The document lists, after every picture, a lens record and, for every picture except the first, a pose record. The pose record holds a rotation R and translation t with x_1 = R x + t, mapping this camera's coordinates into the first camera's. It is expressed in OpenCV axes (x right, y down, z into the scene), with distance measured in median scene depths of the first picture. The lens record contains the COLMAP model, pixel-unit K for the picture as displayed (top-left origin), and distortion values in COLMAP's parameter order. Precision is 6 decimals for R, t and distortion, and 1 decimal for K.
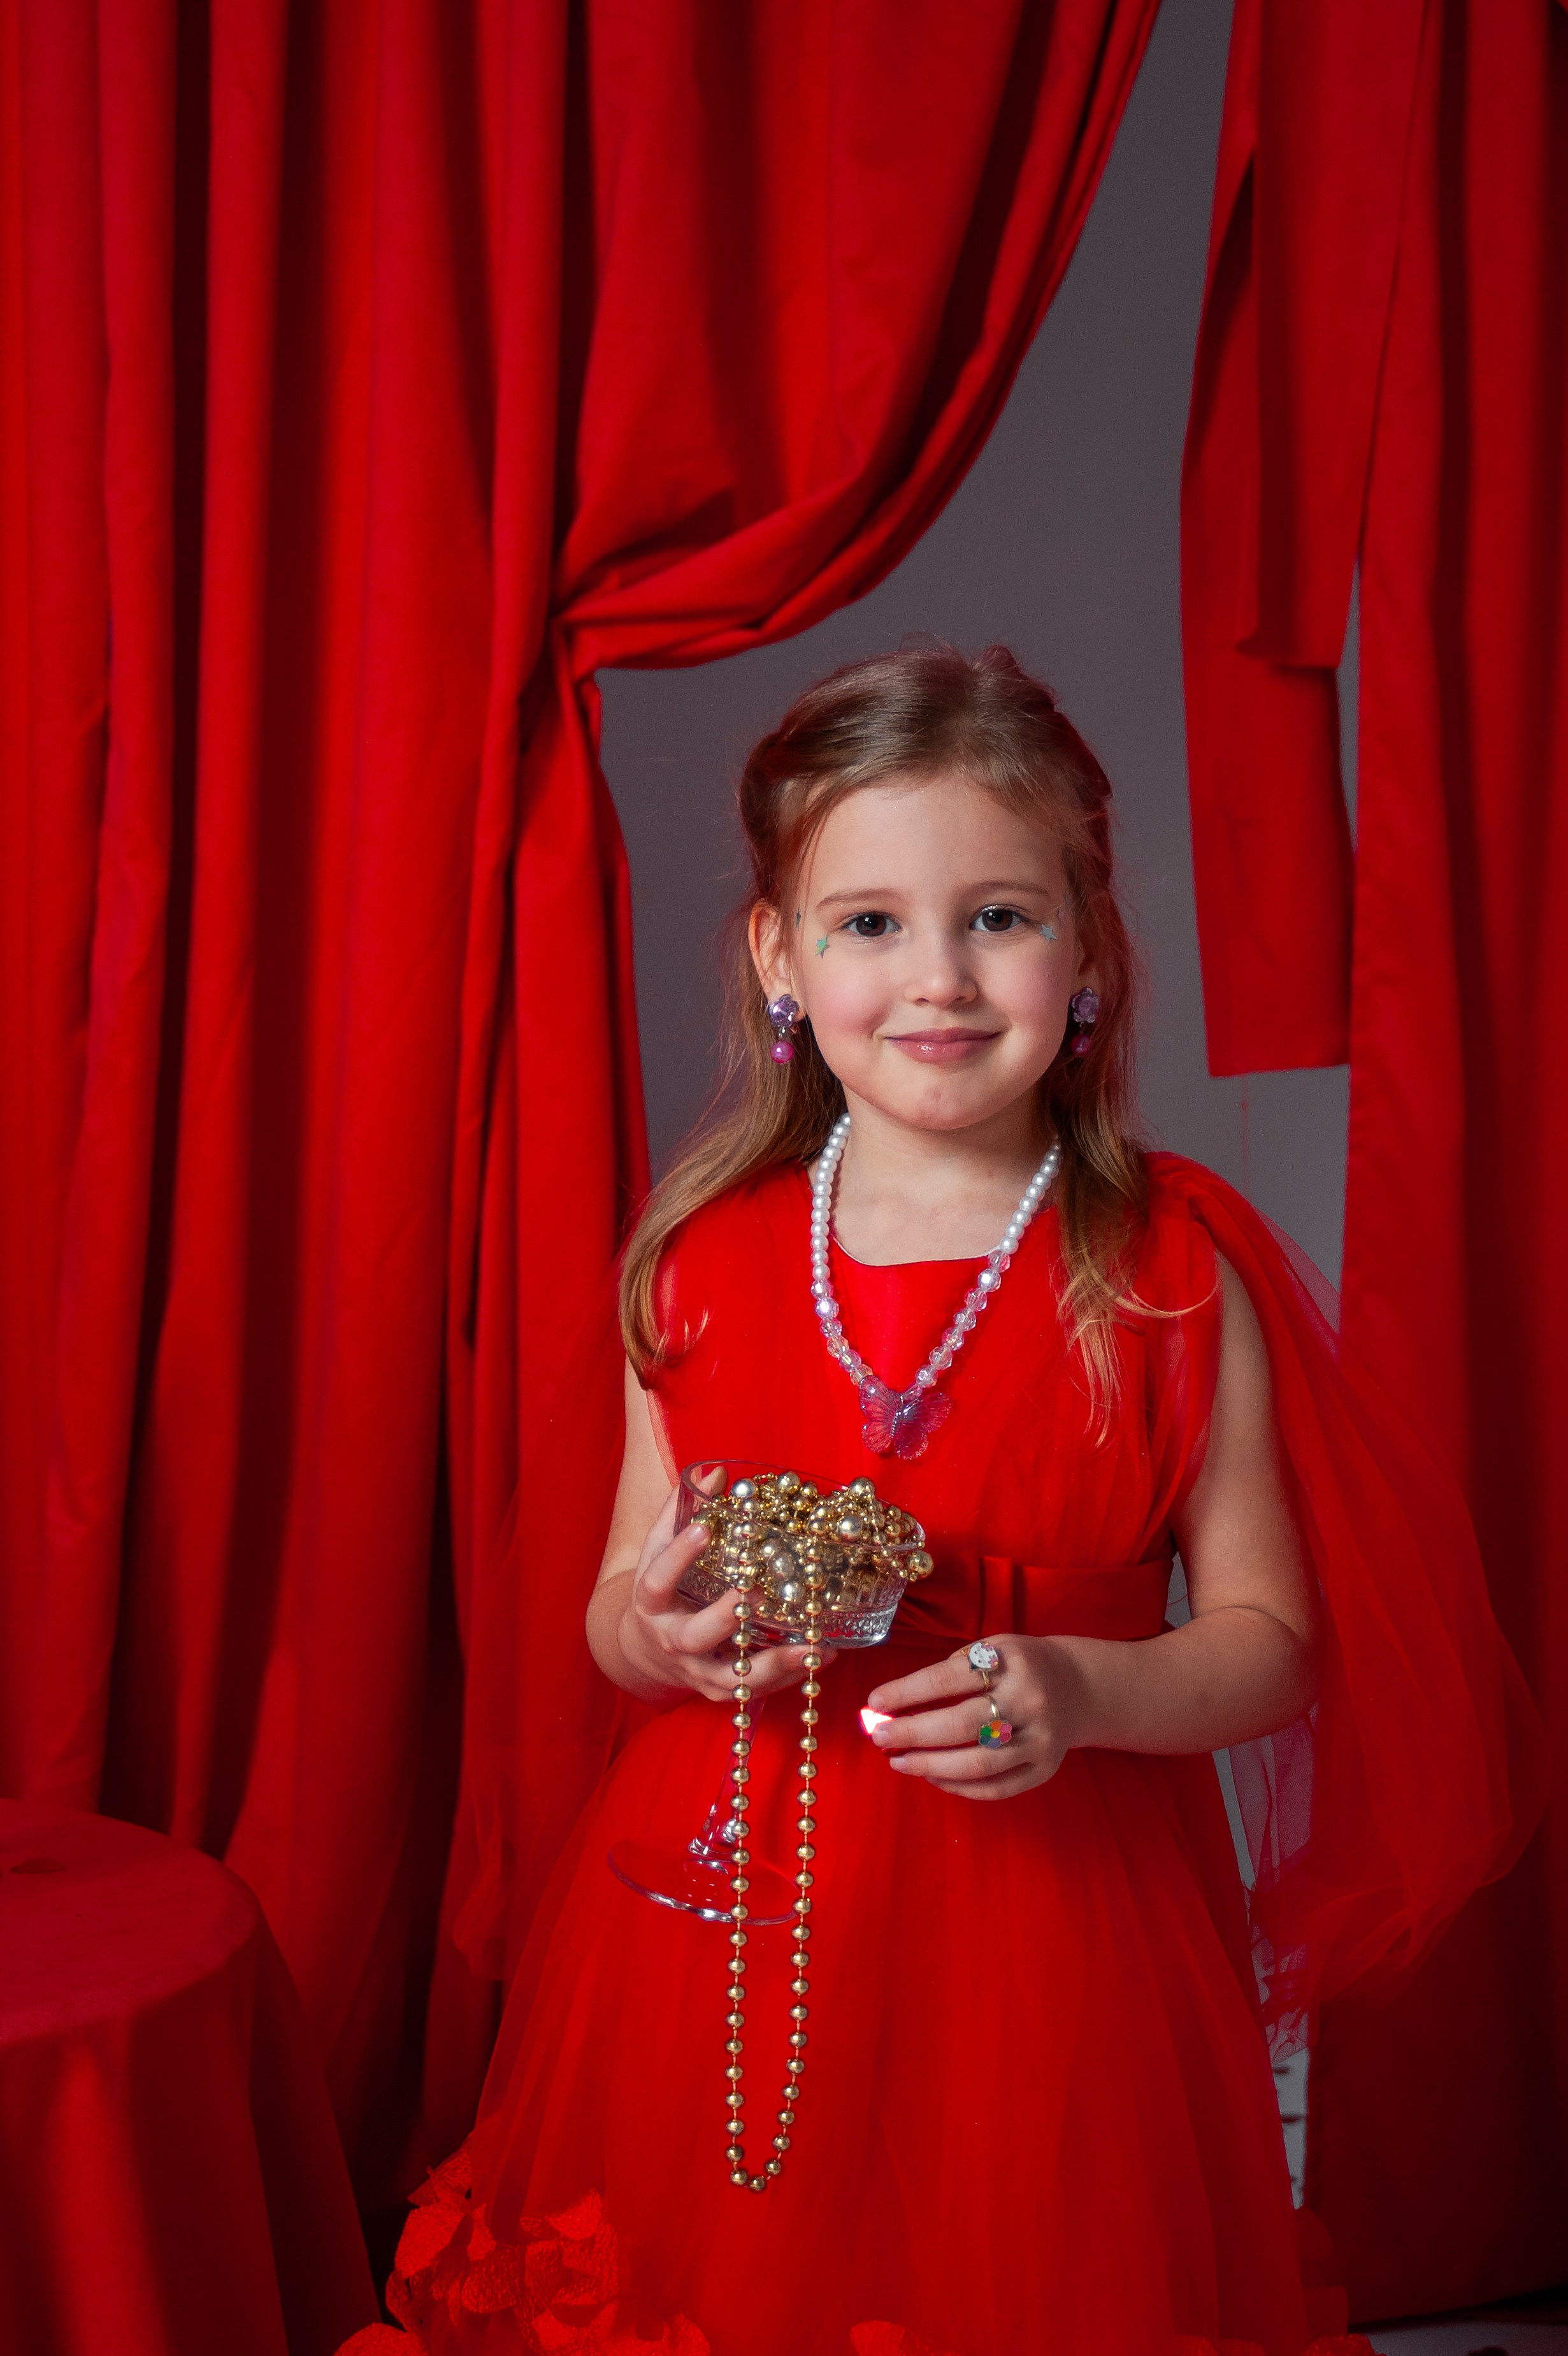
lens RADIAL K [[4588.6, 0, 784.0], [0, 4588.6, 1178.0], [0, 0, 1]] dist [-0.035083, -0.021761]
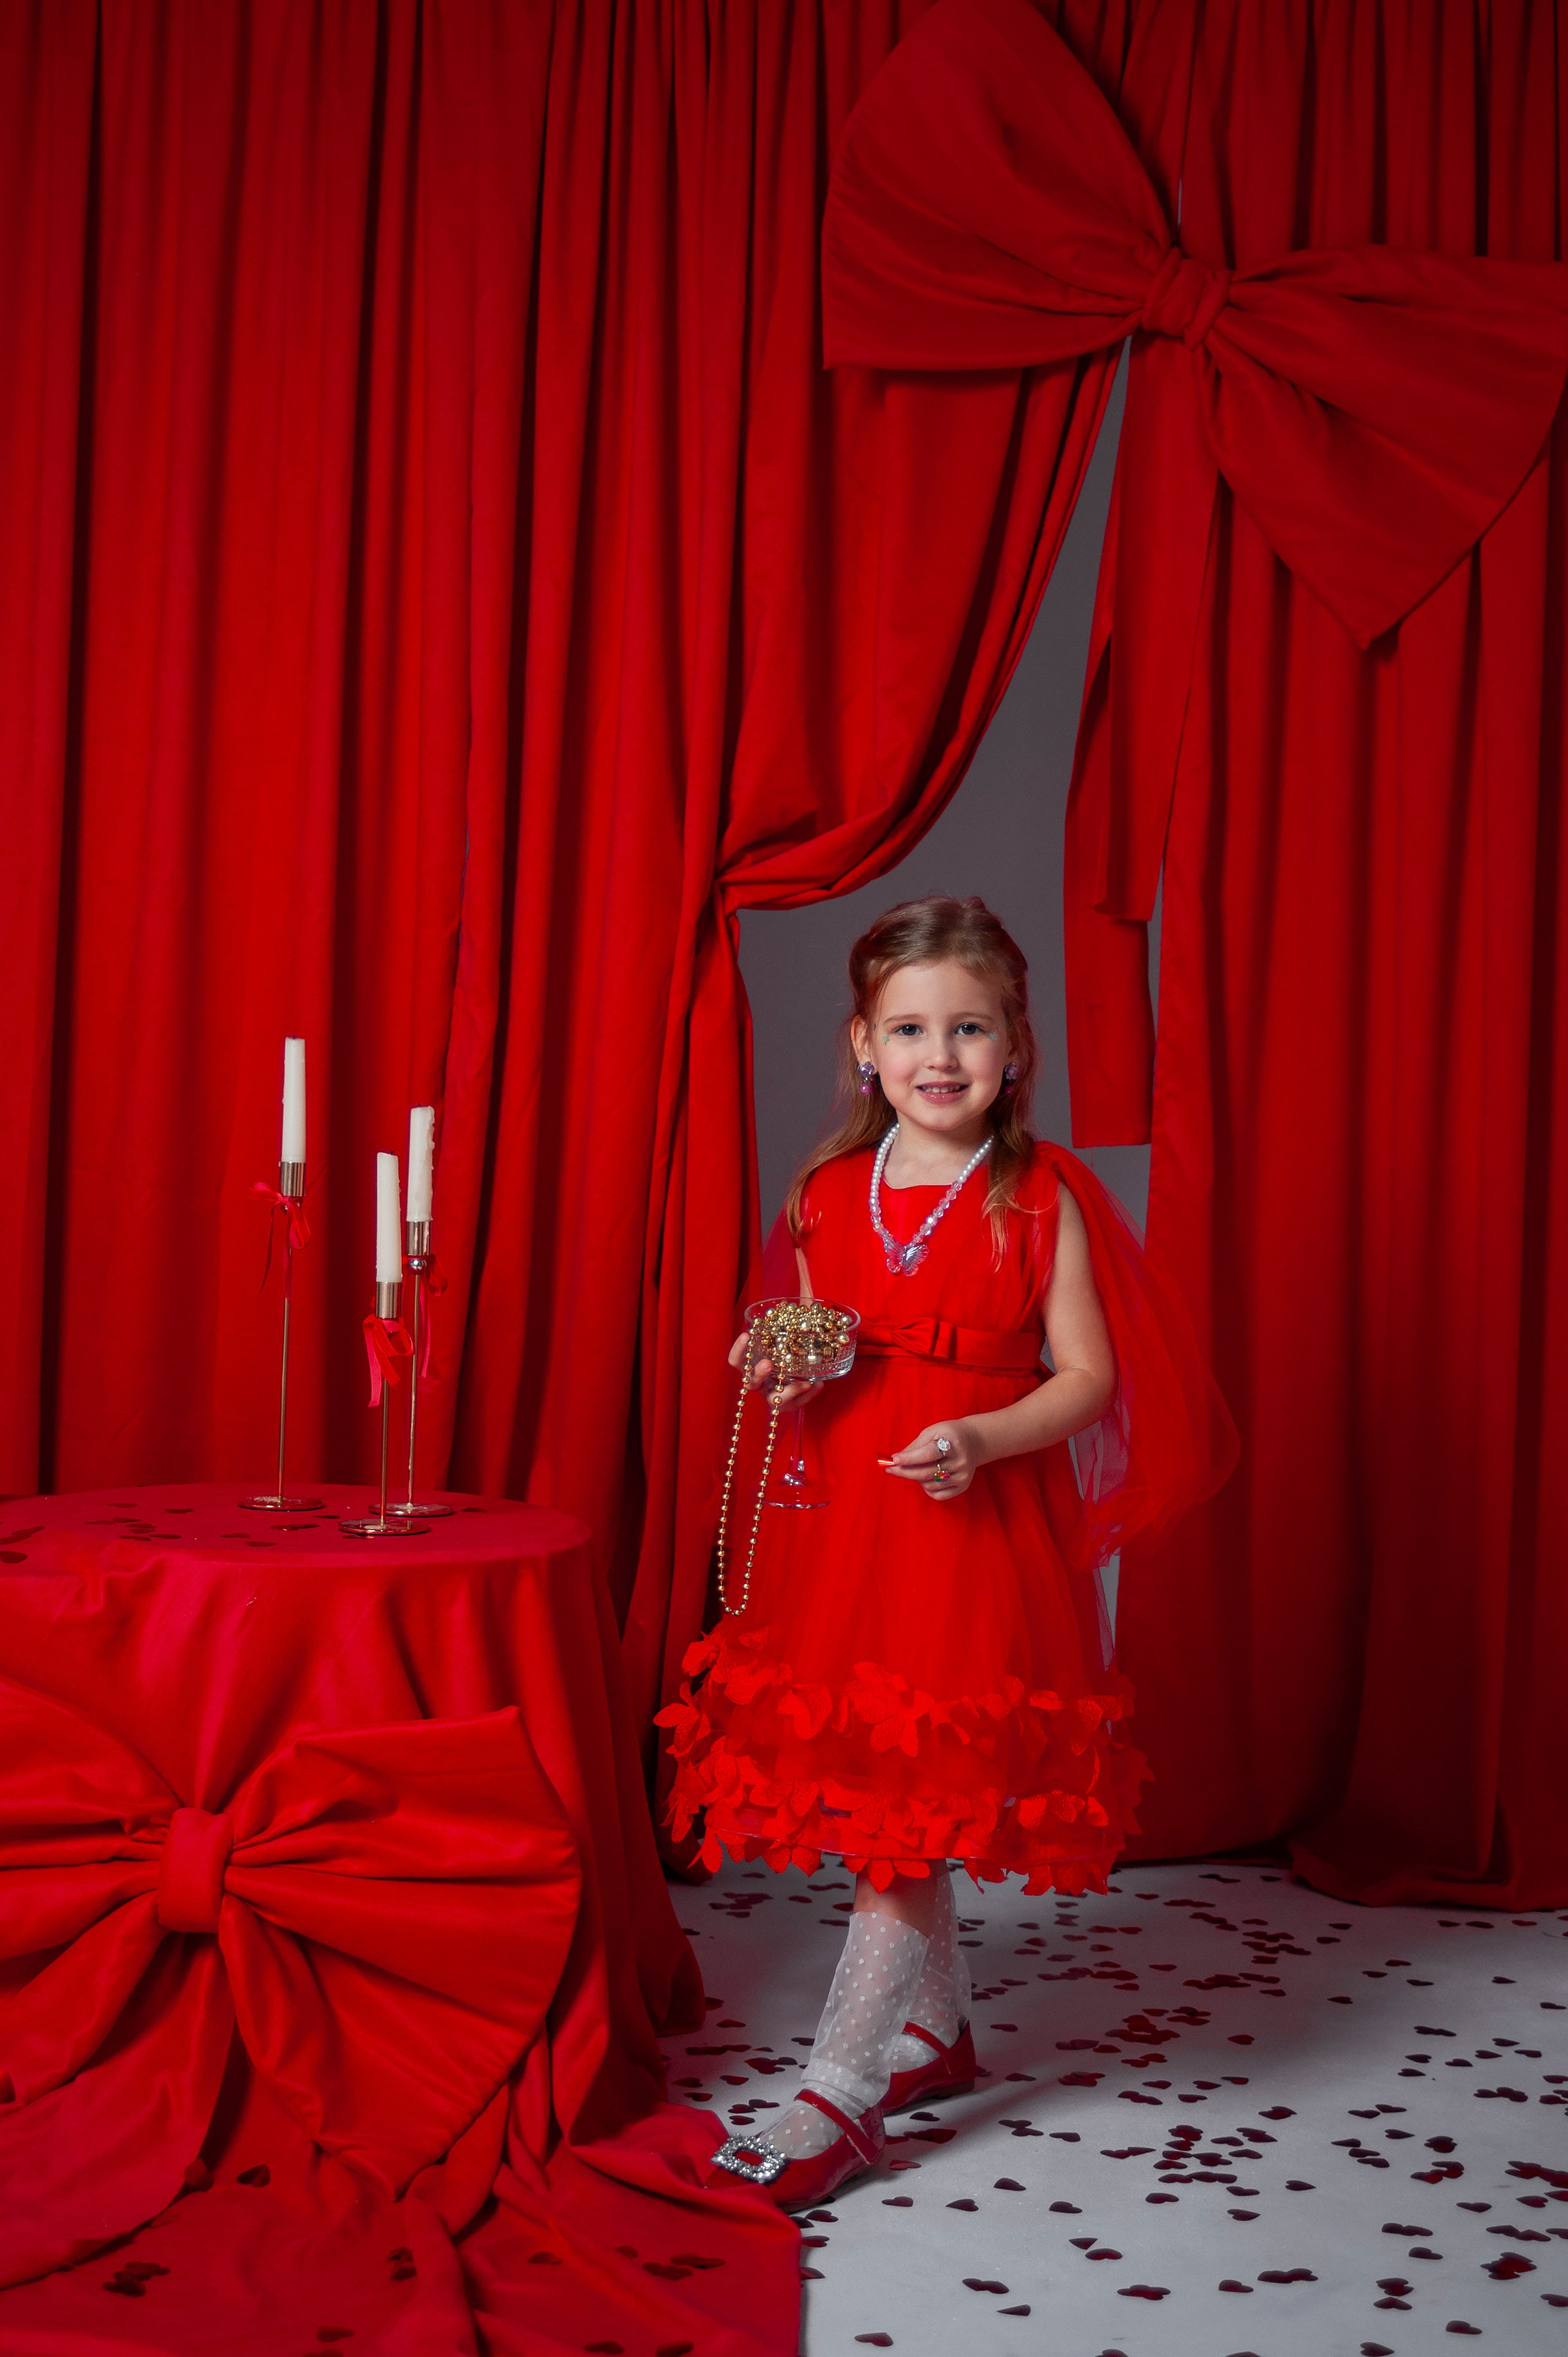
lens RADIAL K [[3279.8, 0, 784.0], [0, 3279.8, 1178.5], [0, 0, 1]] dist [-0.011168, -0.046995]
pose [[0.999532, 0.030461, 0.002660, -0.038356], [-0.030358, 0.999009, -0.032552, 0.060350], [-0.003649, 0.032456, 0.999467, -0.473689]]
